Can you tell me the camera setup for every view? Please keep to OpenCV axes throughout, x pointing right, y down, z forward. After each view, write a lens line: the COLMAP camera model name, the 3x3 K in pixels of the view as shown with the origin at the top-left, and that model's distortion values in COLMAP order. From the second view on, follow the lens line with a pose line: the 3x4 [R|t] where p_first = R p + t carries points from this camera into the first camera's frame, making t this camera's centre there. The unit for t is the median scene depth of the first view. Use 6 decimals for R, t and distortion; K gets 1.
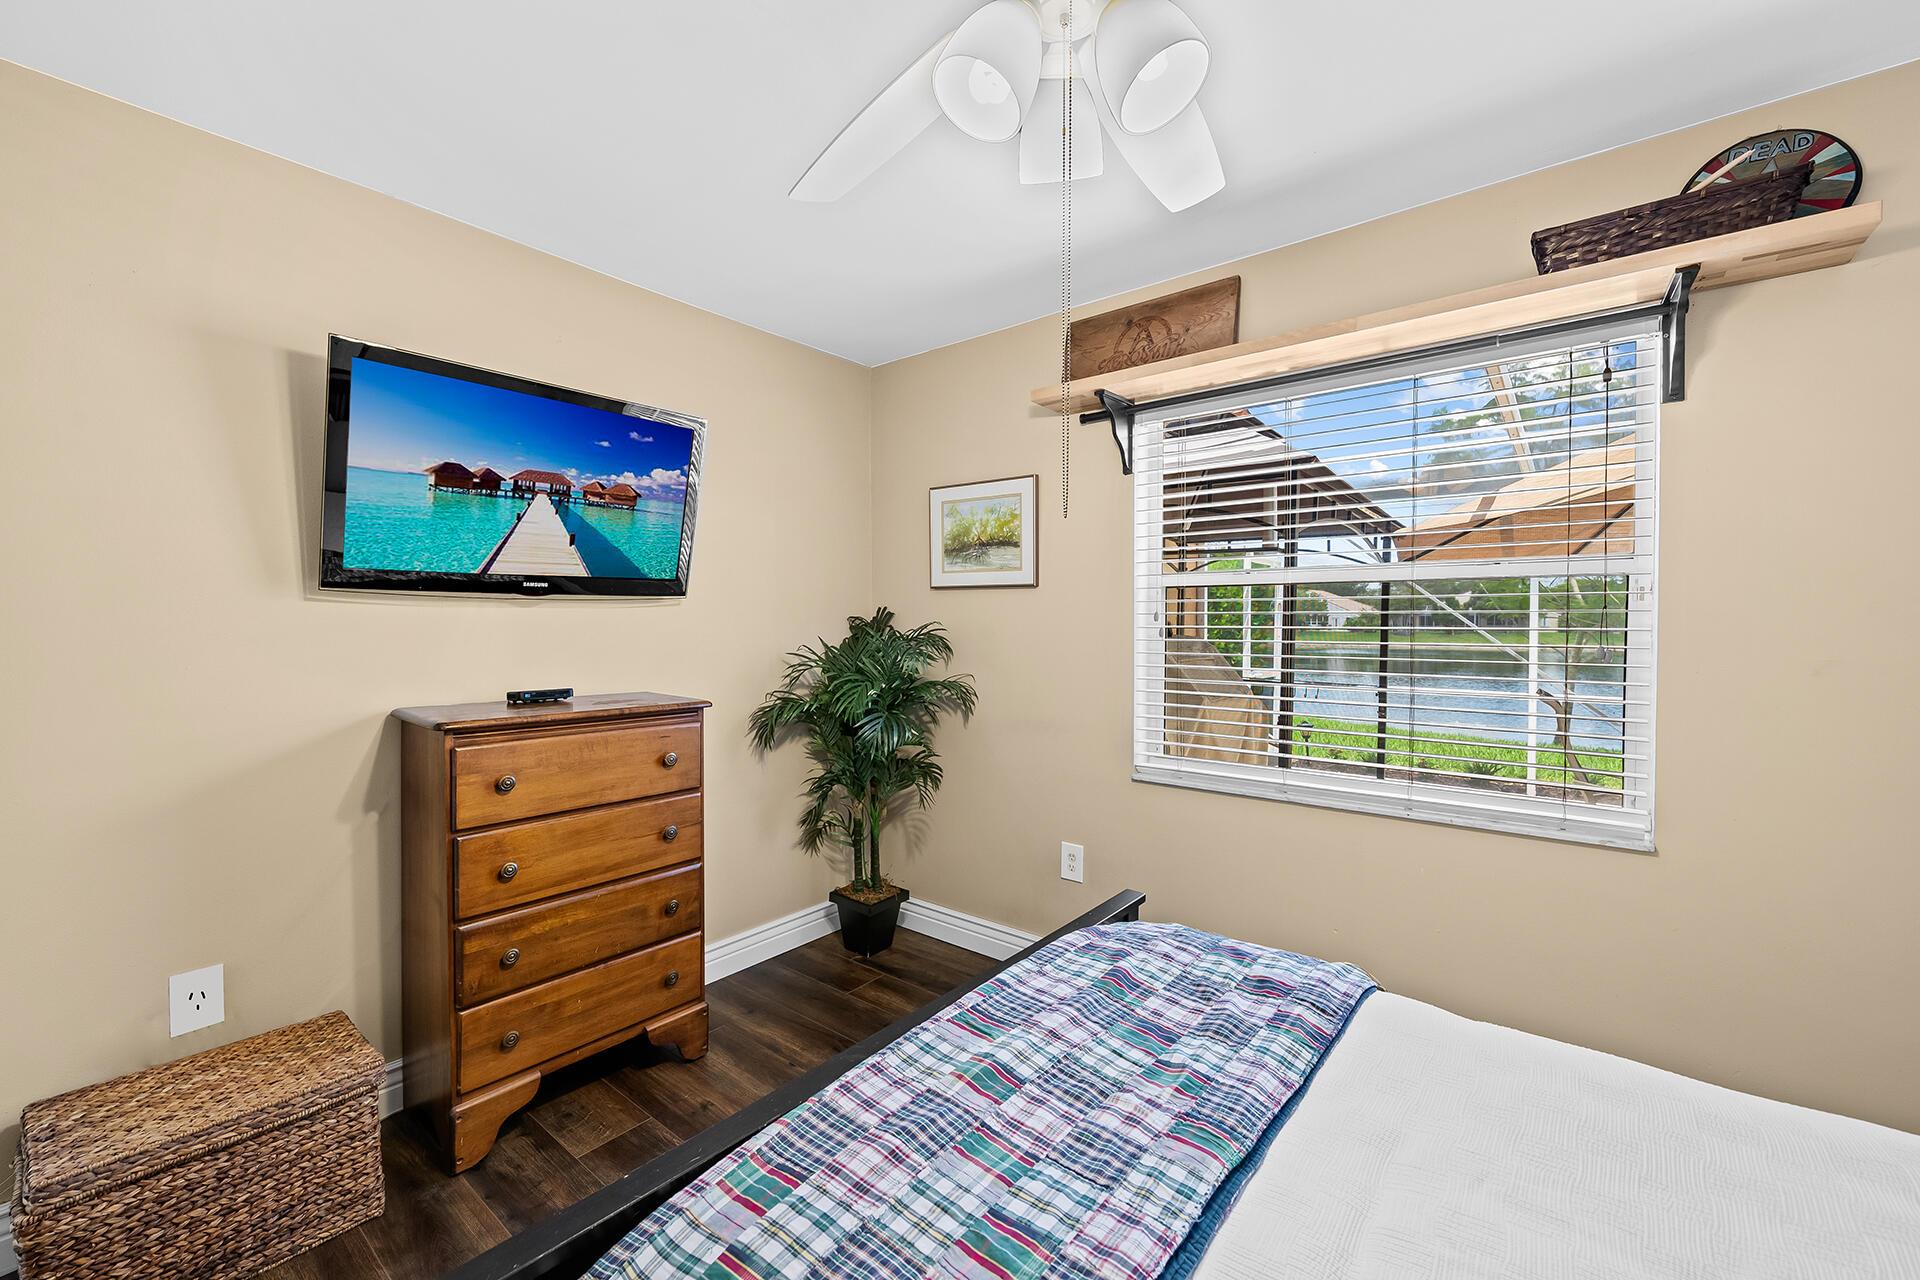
lens RADIAL K [[759.7, 0, 958.0], [0, 759.7, 632.3], [0, 0, 1]] dist [0.001915, -0.002647]
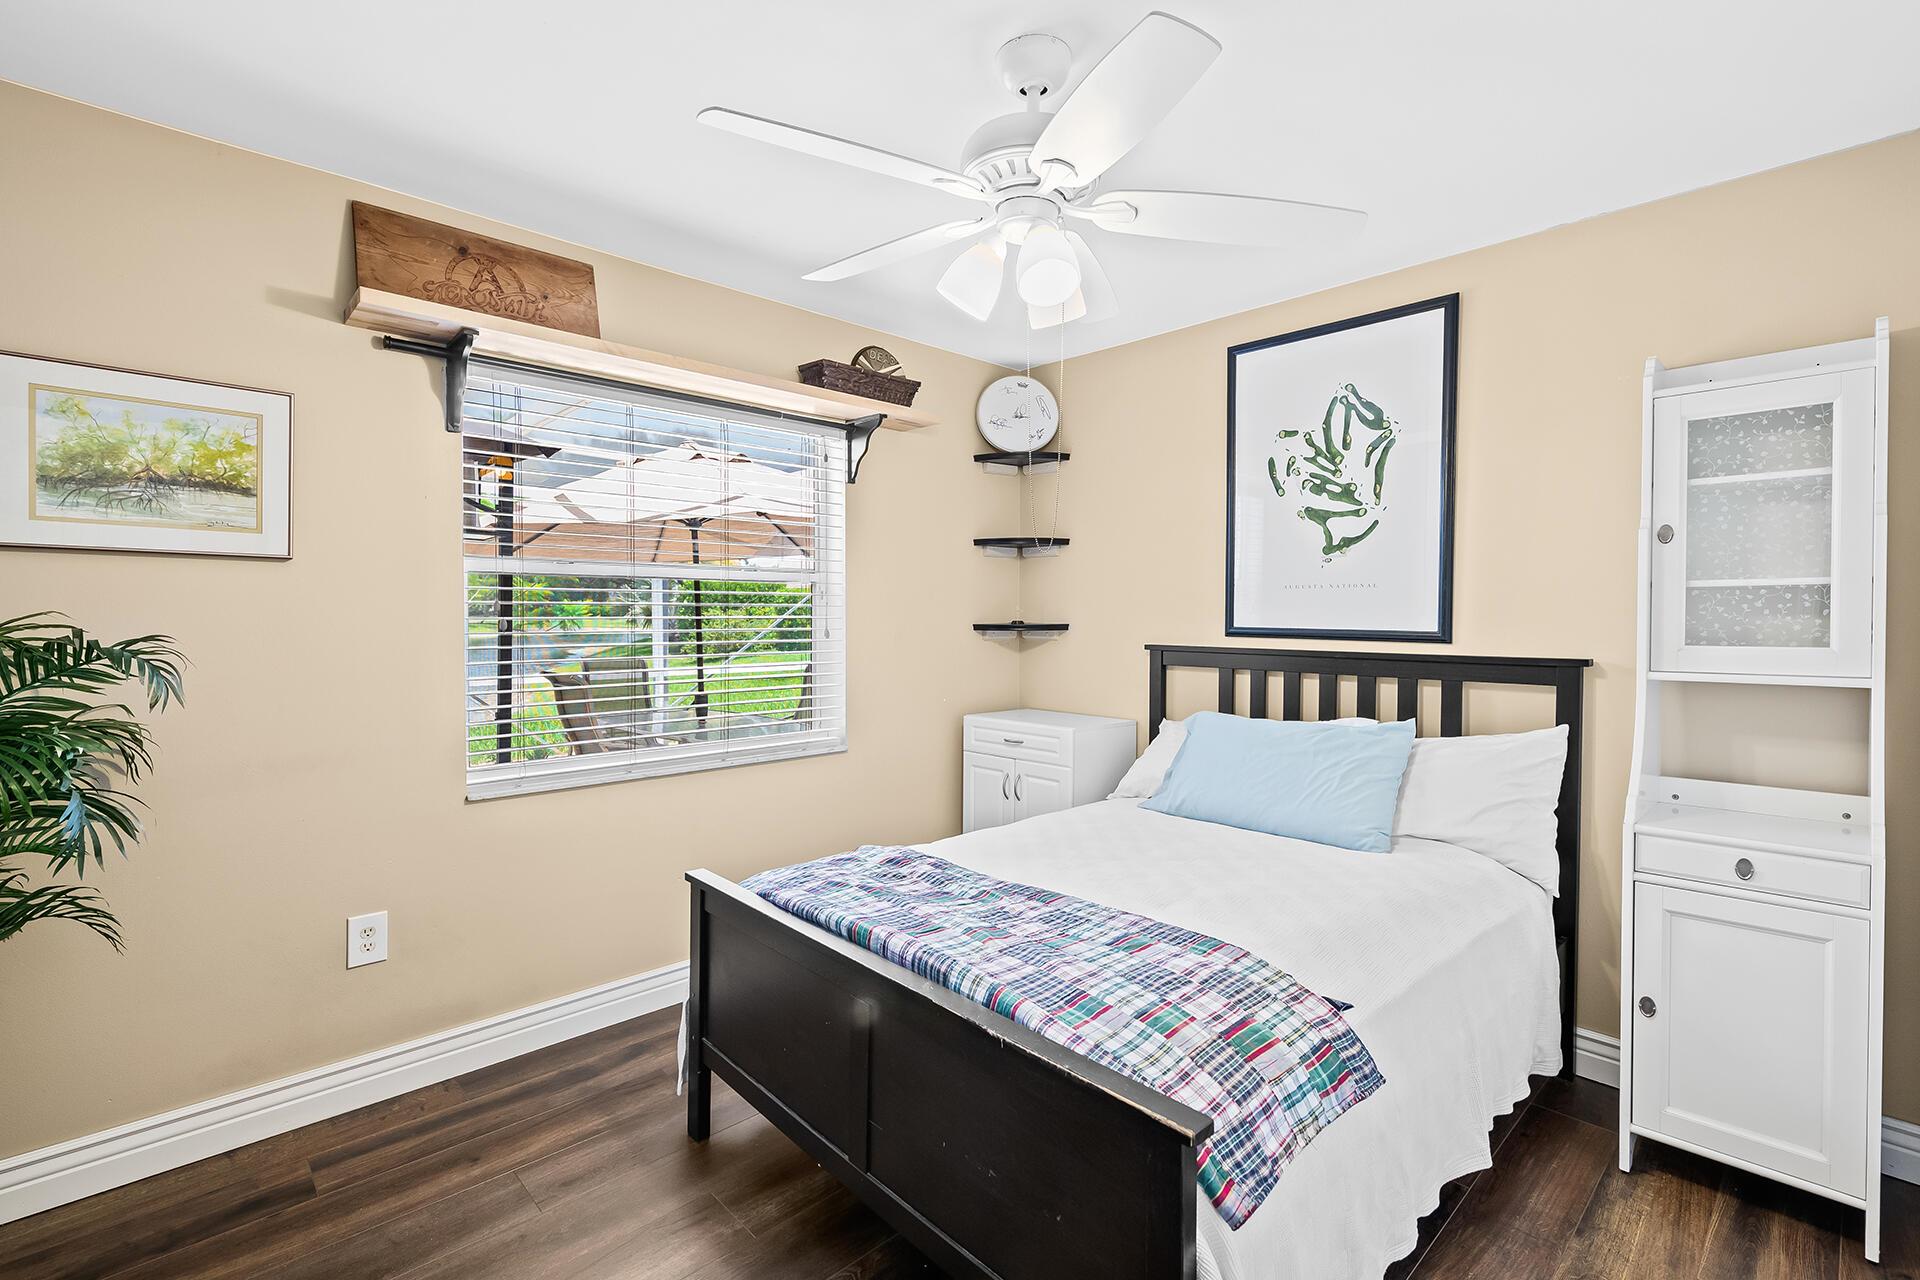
lens RADIAL K [[860.0, 0, 957.5], [0, 860.0, 630.5], [0, 0, 1]] dist [0.004253, -0.000517]
pose [[0.134199, -0.019544, 0.990762, -1.110172], [0.010893, 0.999774, 0.018246, -0.009674], [-0.990895, 0.008344, 0.134382, 0.597231]]
